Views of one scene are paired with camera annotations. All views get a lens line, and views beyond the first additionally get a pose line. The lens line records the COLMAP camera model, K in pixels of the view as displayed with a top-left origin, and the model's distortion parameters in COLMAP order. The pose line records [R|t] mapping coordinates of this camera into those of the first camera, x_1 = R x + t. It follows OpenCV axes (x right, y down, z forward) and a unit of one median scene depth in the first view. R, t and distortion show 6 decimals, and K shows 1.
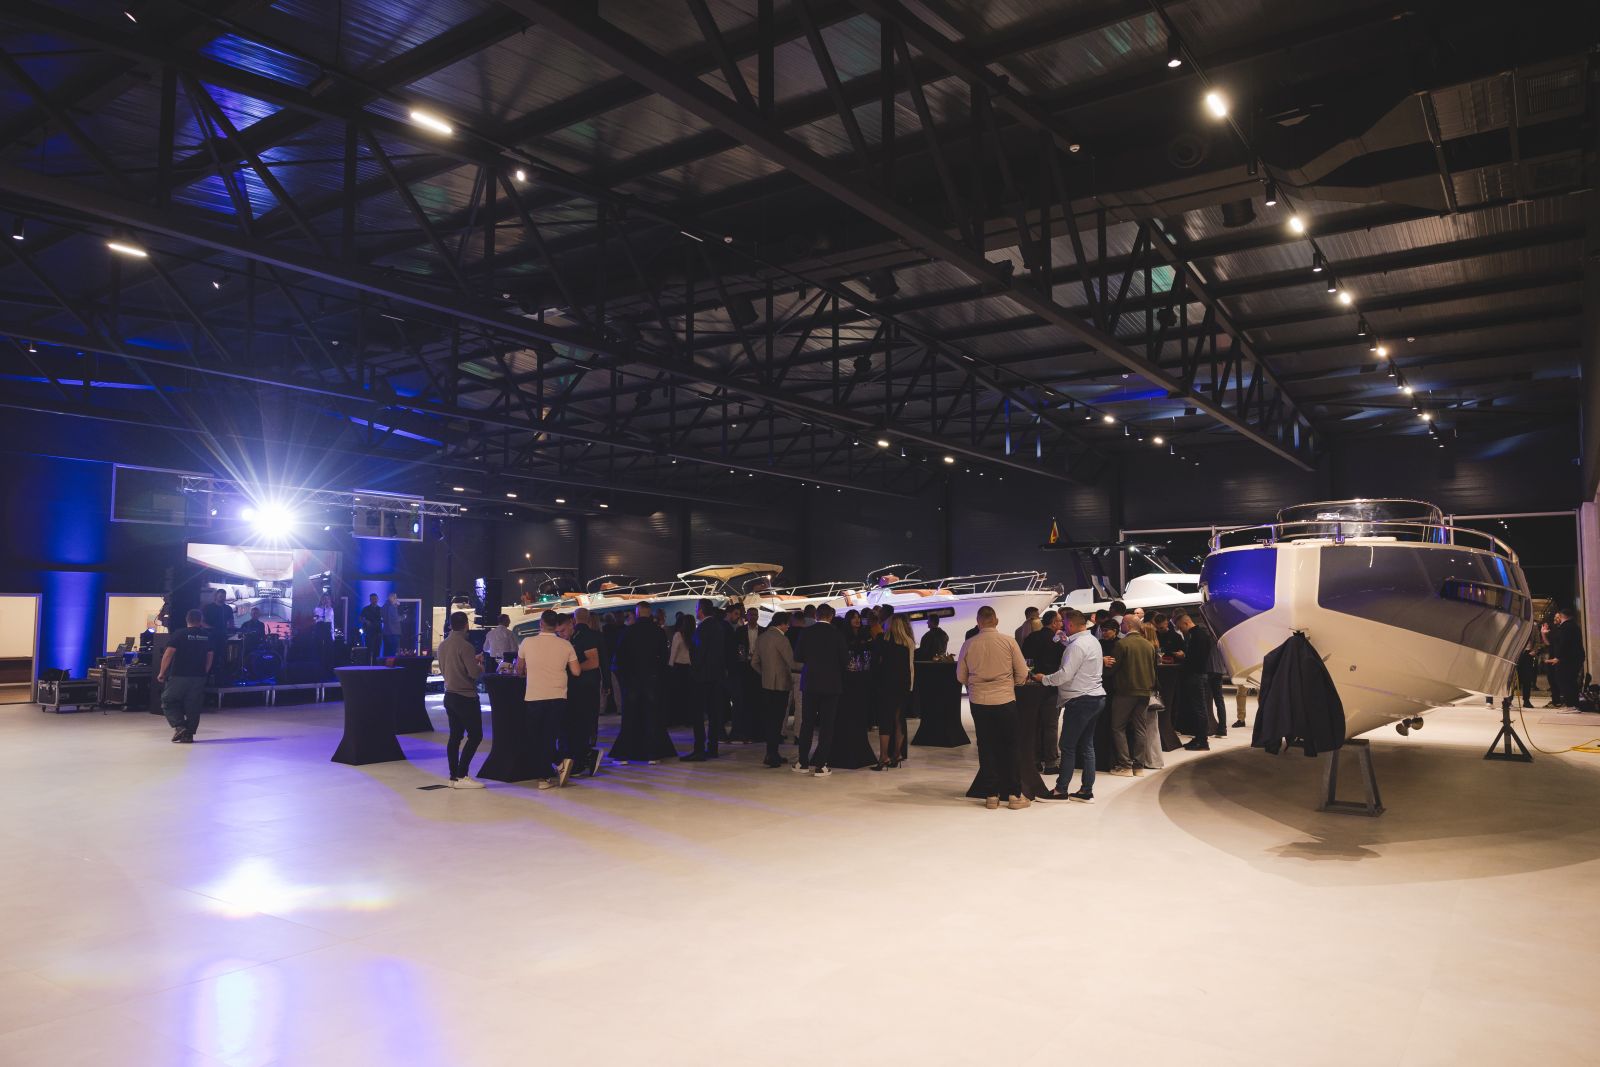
lens RADIAL K [[1096.6, 0, 808.3], [0, 1096.6, 527.1], [0, 0, 1]] dist [0.000570, 0.012656]
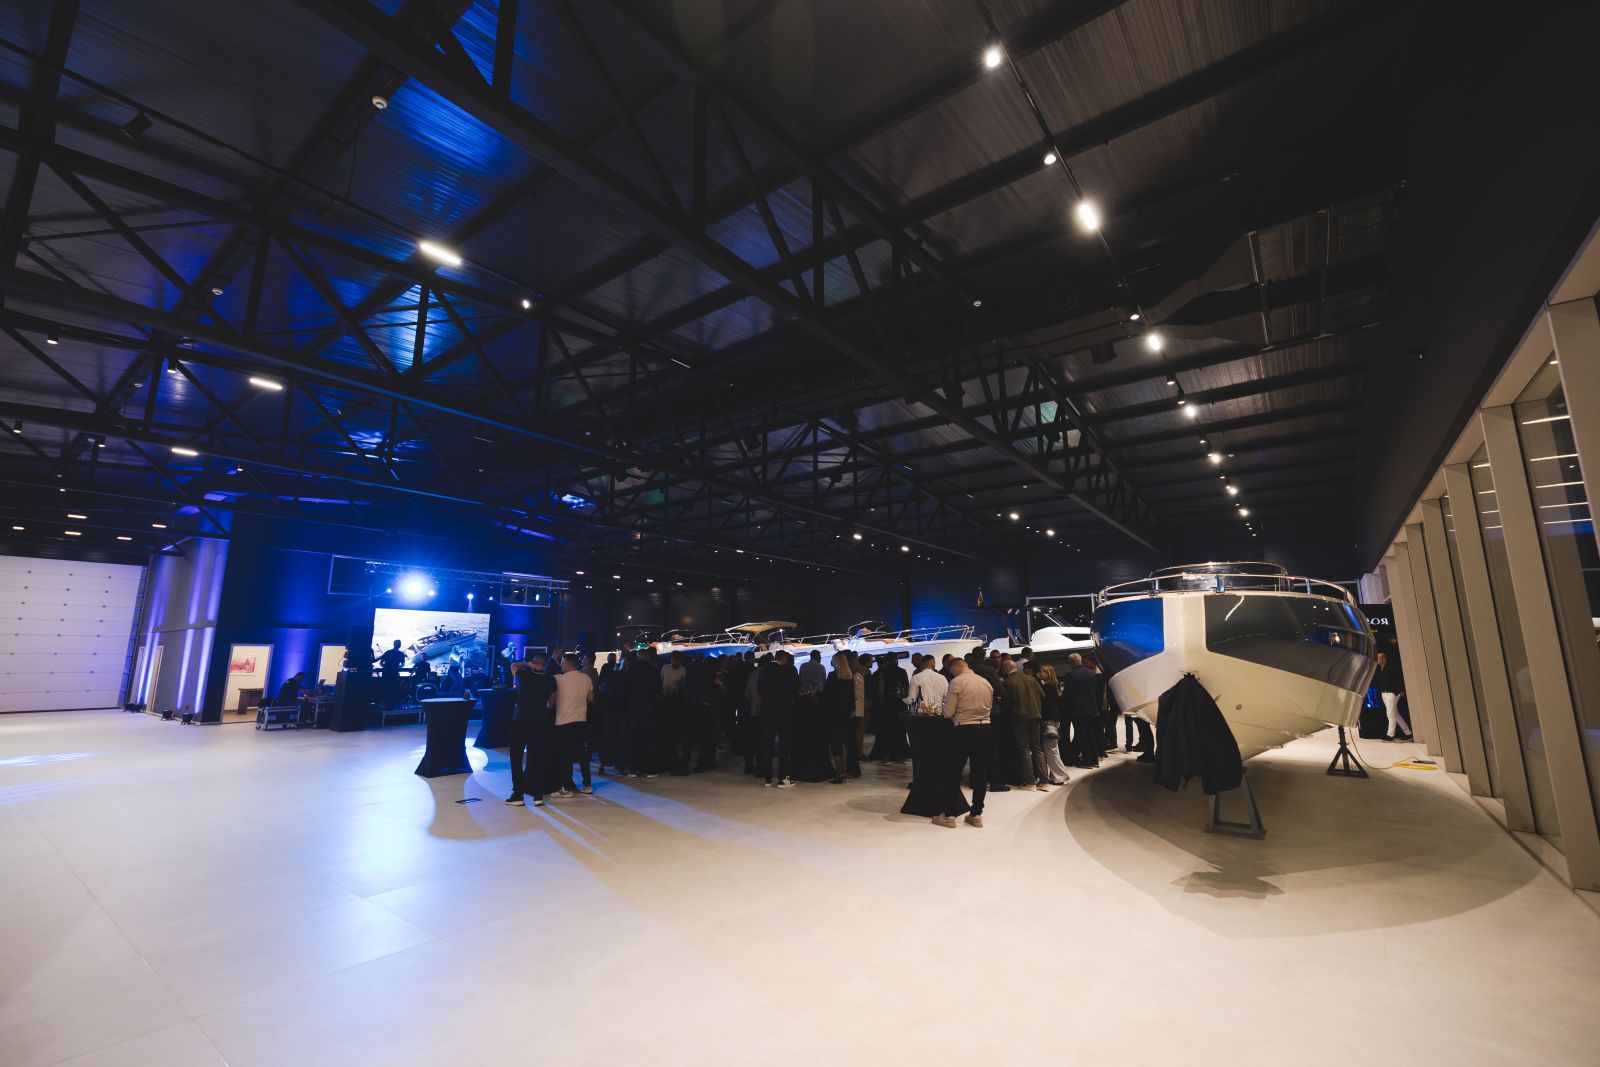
lens RADIAL K [[675.8, 0, 804.9], [0, 675.8, 528.5], [0, 0, 1]] dist [0.006116, -0.000505]
pose [[0.999153, -0.009990, -0.039927, 0.051882], [0.005670, 0.994256, -0.106880, 0.011892], [0.040765, 0.106564, 0.993470, 0.164968]]
